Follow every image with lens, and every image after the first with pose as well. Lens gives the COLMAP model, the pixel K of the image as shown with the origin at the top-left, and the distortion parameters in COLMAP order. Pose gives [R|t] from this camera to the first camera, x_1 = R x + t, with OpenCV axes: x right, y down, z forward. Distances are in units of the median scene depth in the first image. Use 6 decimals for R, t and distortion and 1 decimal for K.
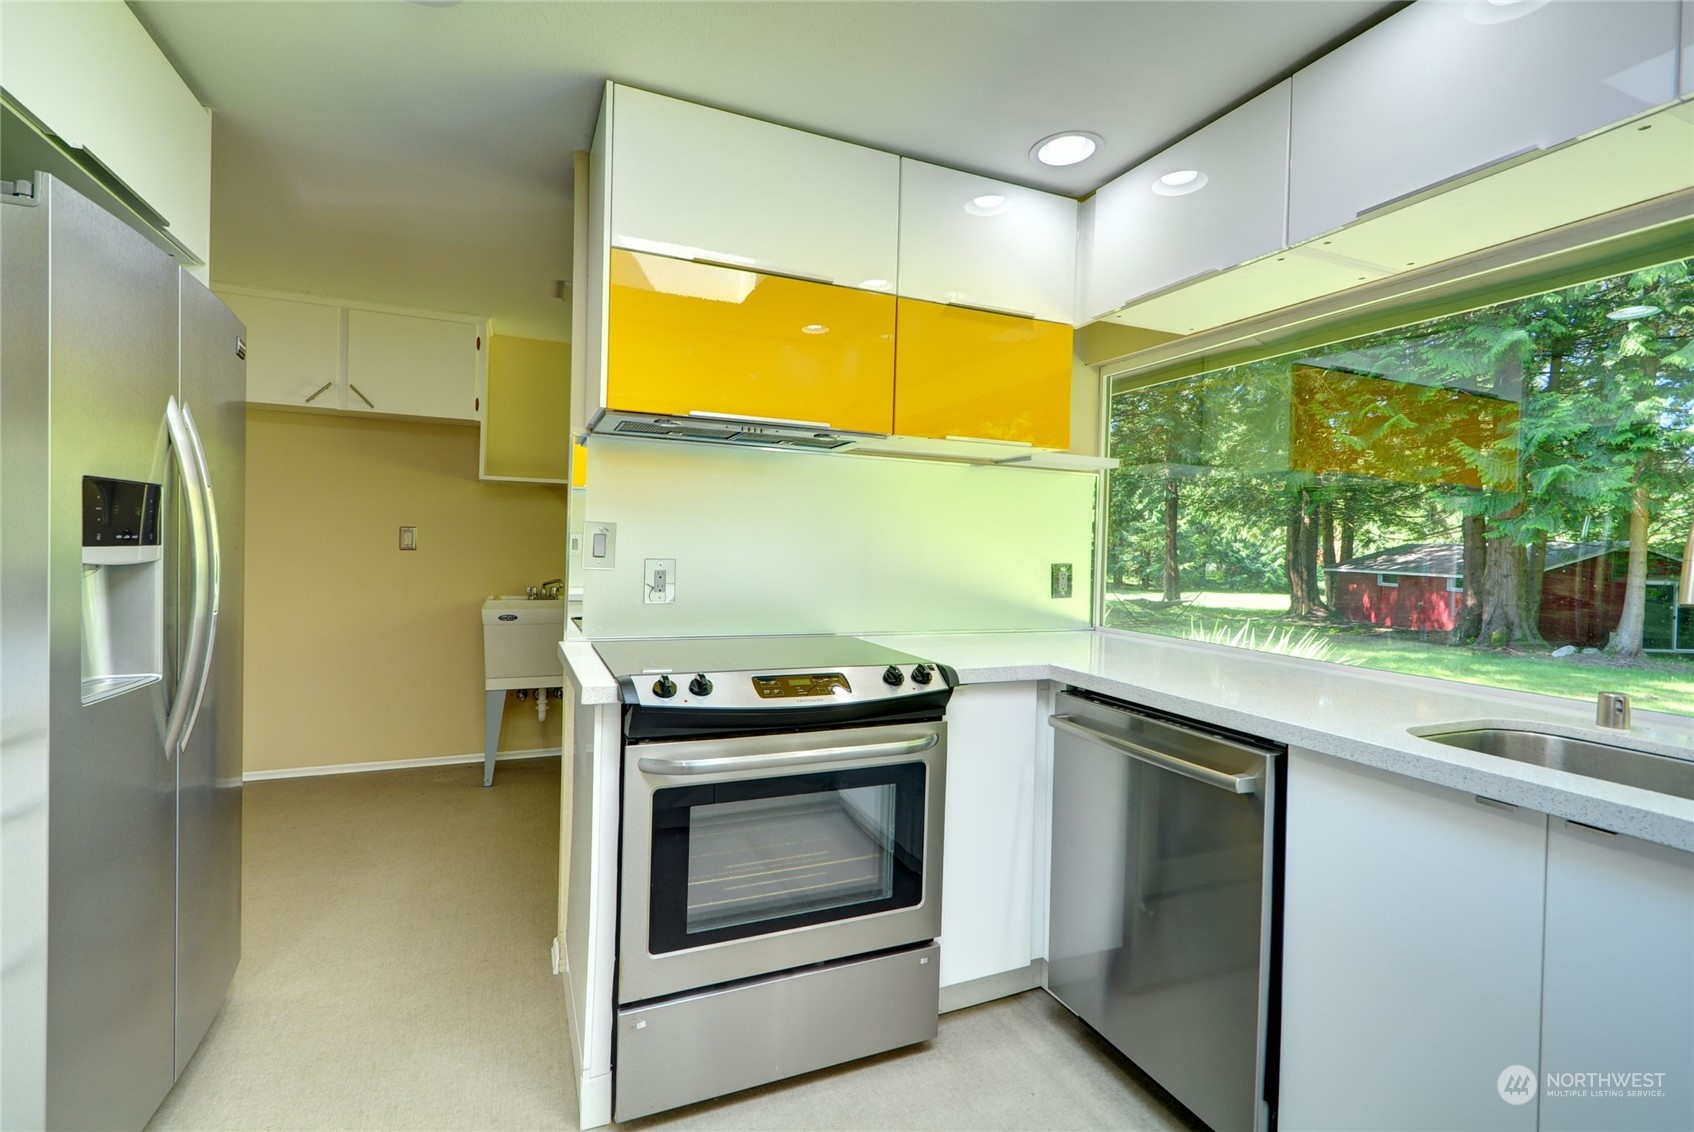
lens RADIAL K [[751.8, 0, 839.2], [0, 751.8, 556.2], [0, 0, 1]] dist [-0.002363, -0.000490]
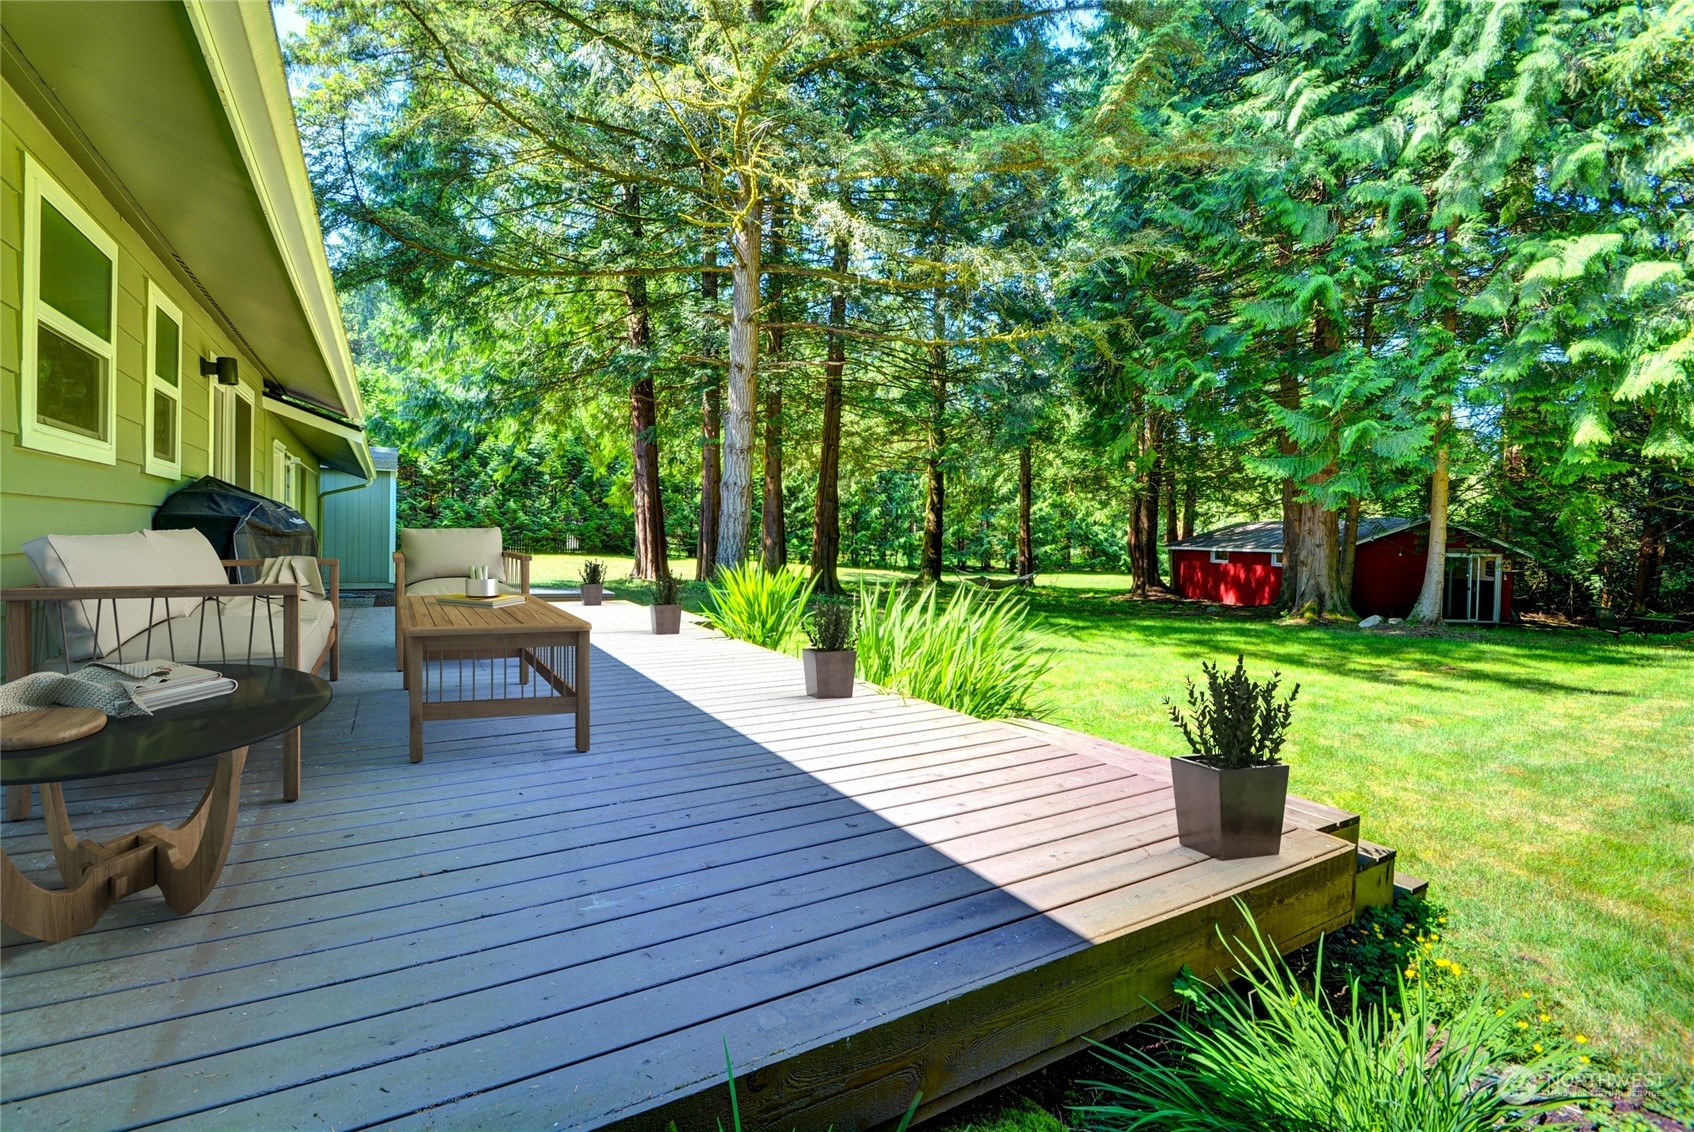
lens RADIAL K [[741.4, 0, 847.4], [0, 741.4, 556.5], [0, 0, 1]] dist [-0.000503, 0.000080]
pose [[0.989722, -0.011731, 0.142524, 0.126478], [0.009921, 0.999861, 0.013403, 0.018015], [-0.142662, -0.011851, 0.989701, 0.117504]]
